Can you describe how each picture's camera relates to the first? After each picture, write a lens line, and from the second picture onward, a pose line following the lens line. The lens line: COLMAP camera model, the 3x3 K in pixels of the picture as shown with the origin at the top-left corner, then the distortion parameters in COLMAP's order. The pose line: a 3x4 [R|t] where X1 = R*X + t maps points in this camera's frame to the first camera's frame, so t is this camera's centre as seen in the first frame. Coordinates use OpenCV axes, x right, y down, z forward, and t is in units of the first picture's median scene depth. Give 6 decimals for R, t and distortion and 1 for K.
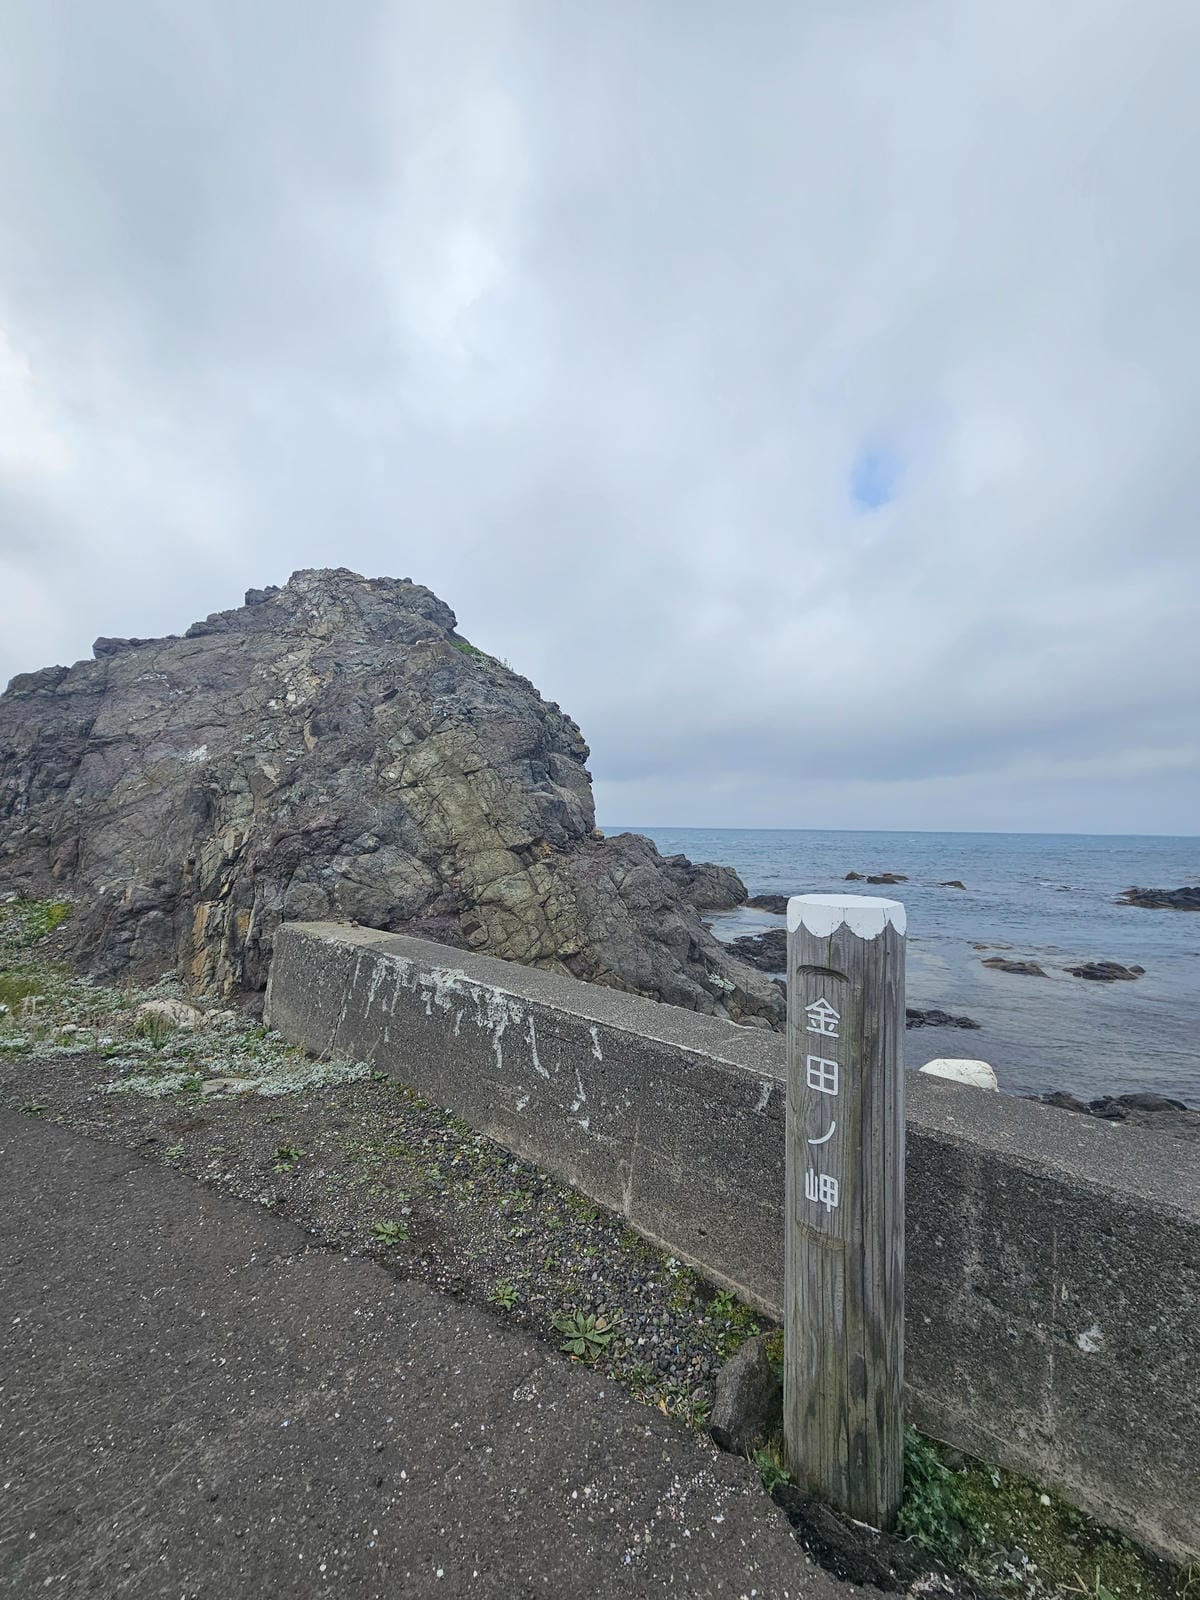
lens RADIAL K [[651.4, 0, 593.5], [0, 651.4, 797.9], [0, 0, 1]] dist [0.001303, -0.000027]
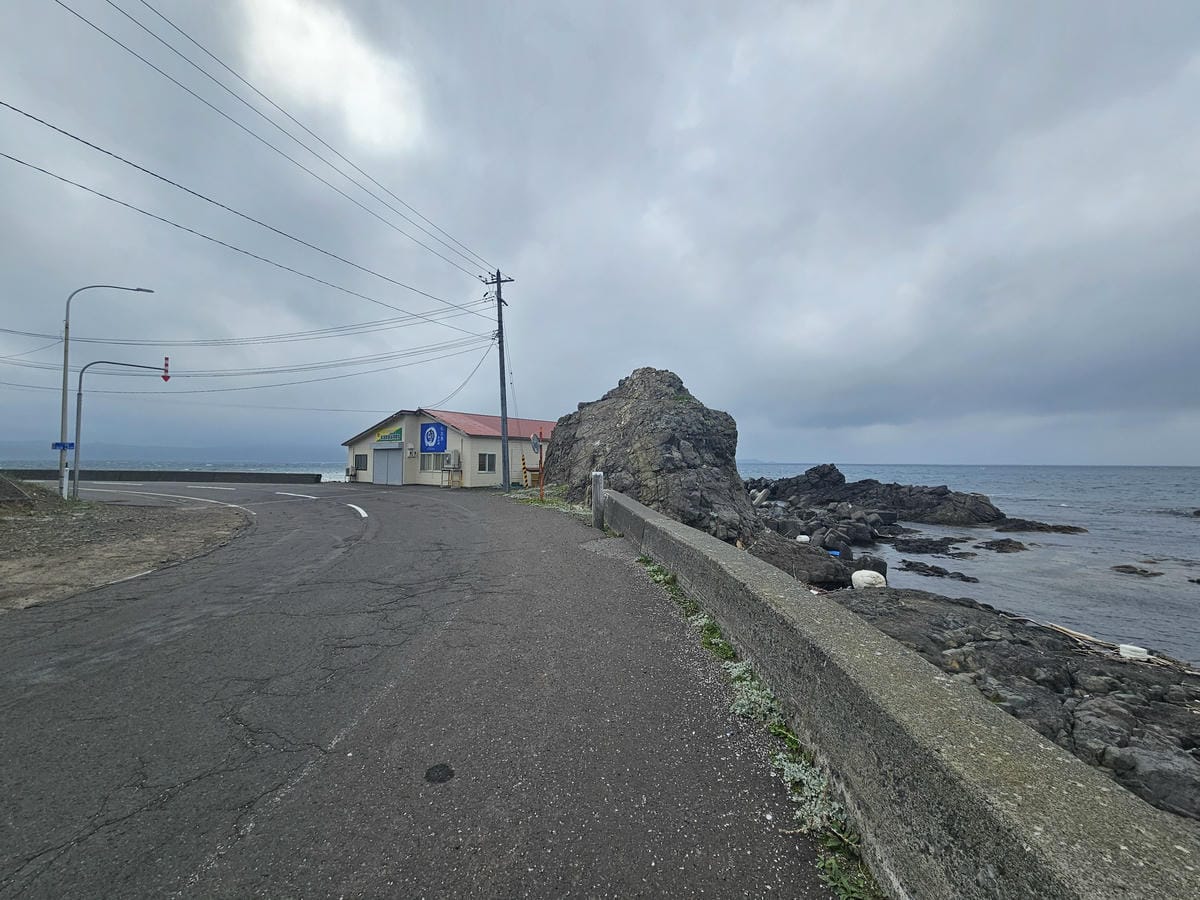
lens RADIAL K [[488.6, 0, 601.4], [0, 488.6, 450.9], [0, 0, 1]] dist [0.001303, -0.000027]
pose [[0.770367, -0.024396, -0.637134, 0.954818], [0.032328, 0.999477, 0.000818, -0.030414], [0.636781, -0.021228, 0.770753, -0.858581]]
